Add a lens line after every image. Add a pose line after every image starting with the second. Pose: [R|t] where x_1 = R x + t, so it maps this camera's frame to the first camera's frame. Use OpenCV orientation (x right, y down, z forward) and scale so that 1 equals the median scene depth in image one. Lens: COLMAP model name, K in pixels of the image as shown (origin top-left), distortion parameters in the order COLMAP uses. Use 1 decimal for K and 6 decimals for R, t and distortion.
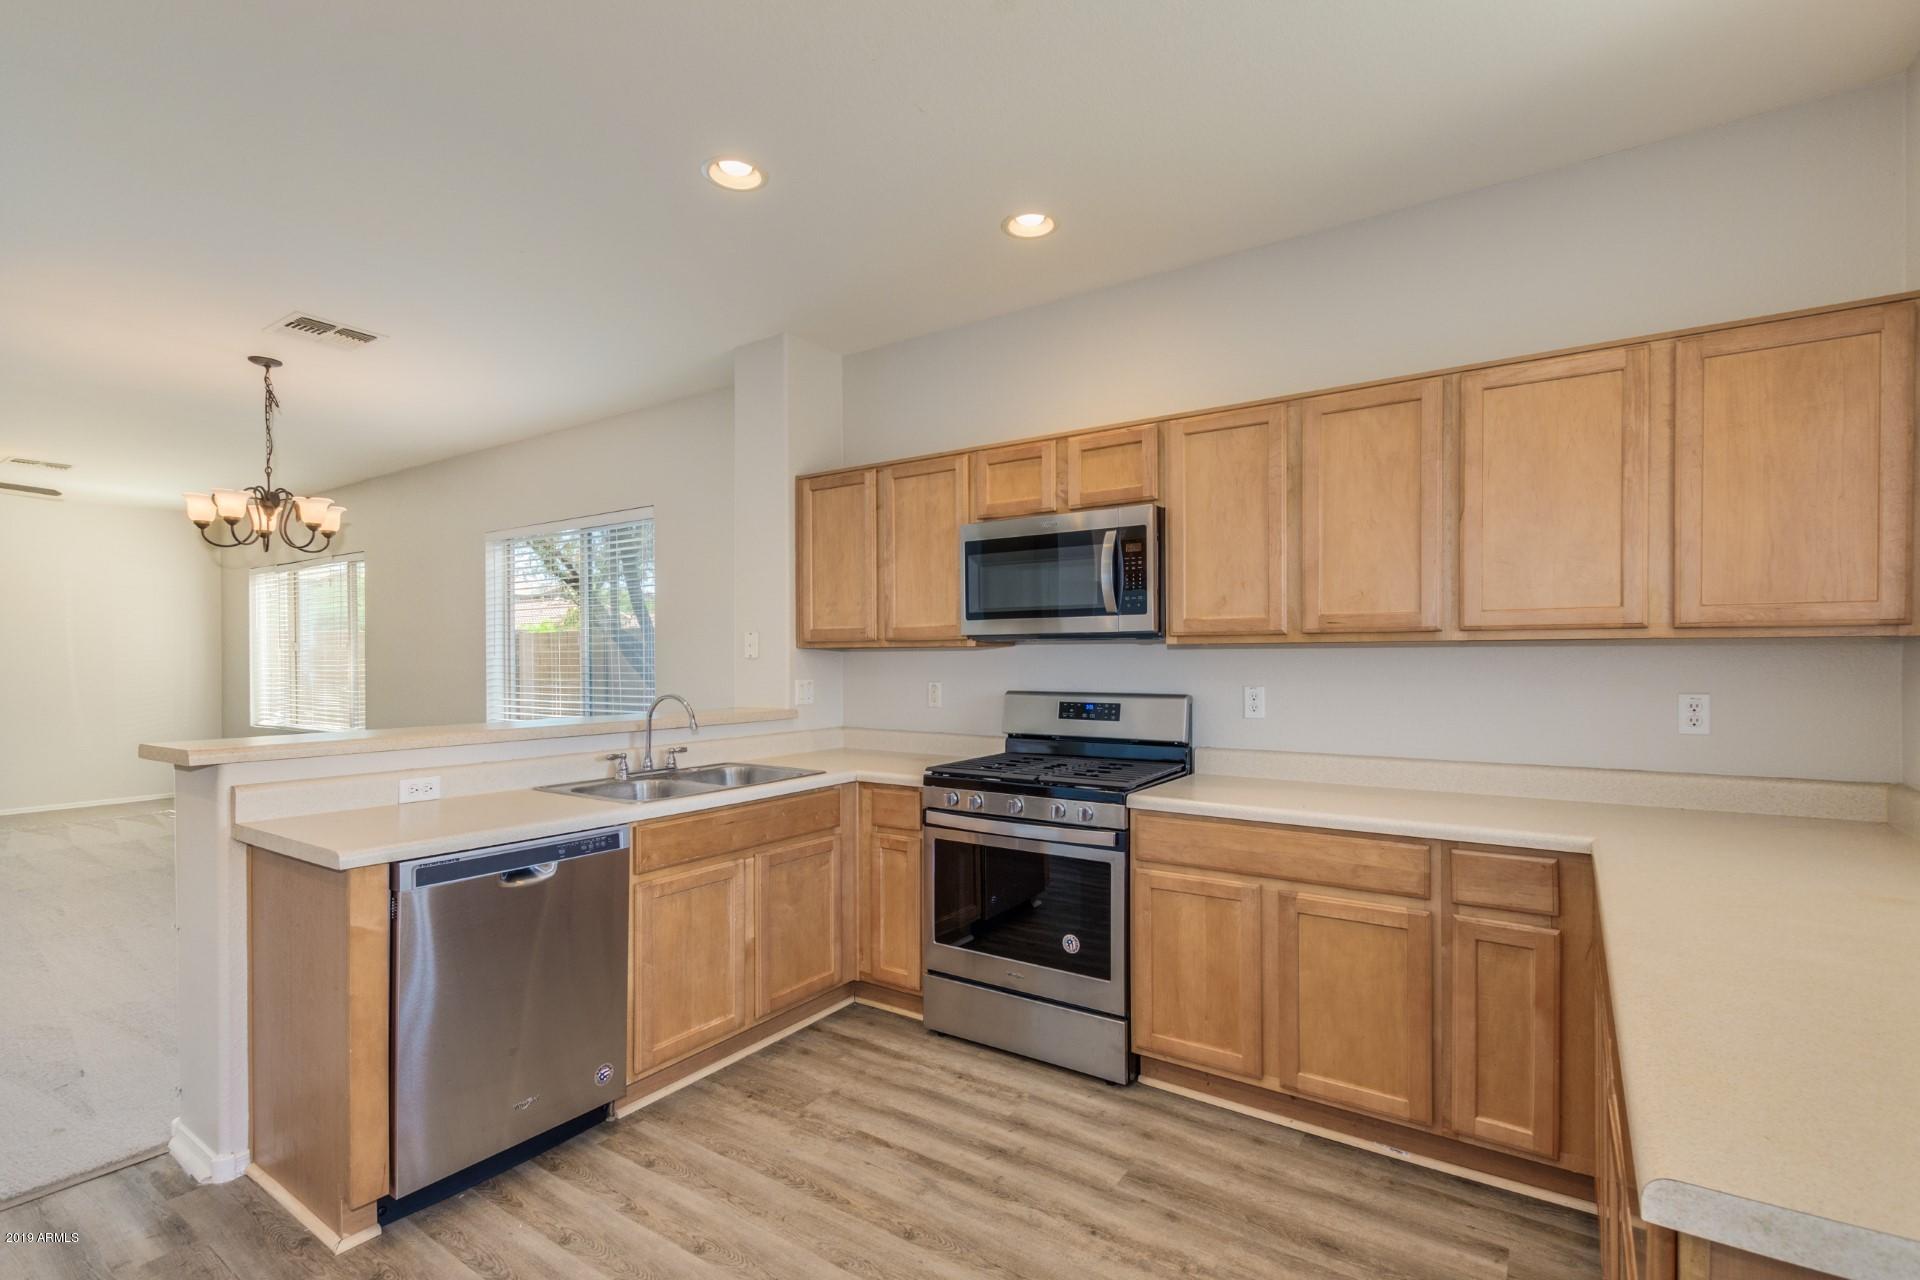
lens RADIAL K [[885.9, 0, 953.0], [0, 885.9, 655.0], [0, 0, 1]] dist [0.009087, -0.003308]
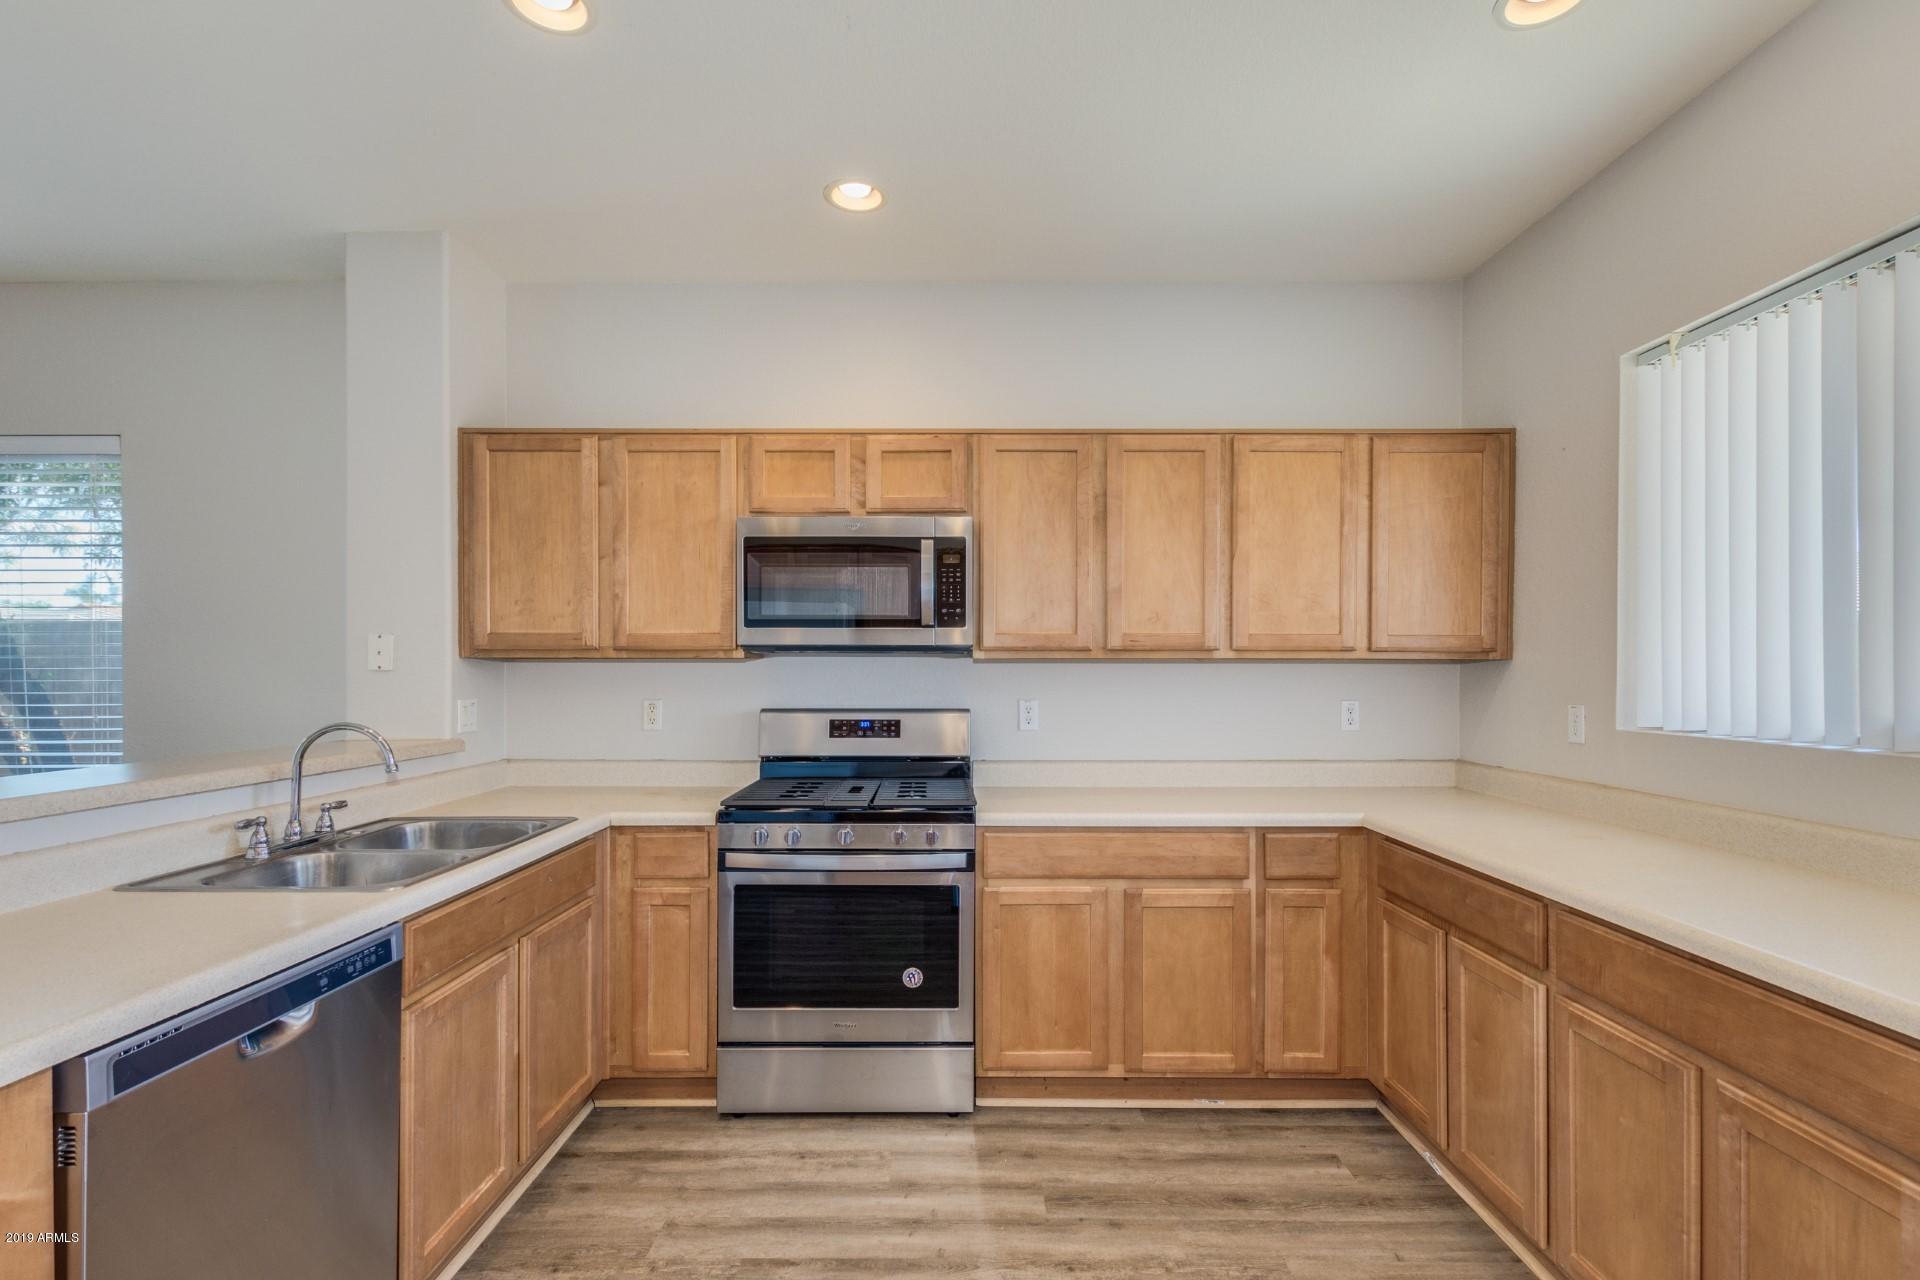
lens RADIAL K [[885.9, 0, 958.5], [0, 885.9, 668.4], [0, 0, 1]] dist [0.009087, -0.003308]
pose [[0.824461, 0.006816, 0.565878, -0.366473], [-0.005613, 0.999977, -0.003867, 0.003039], [-0.565891, 0.000012, 0.824480, 0.205732]]
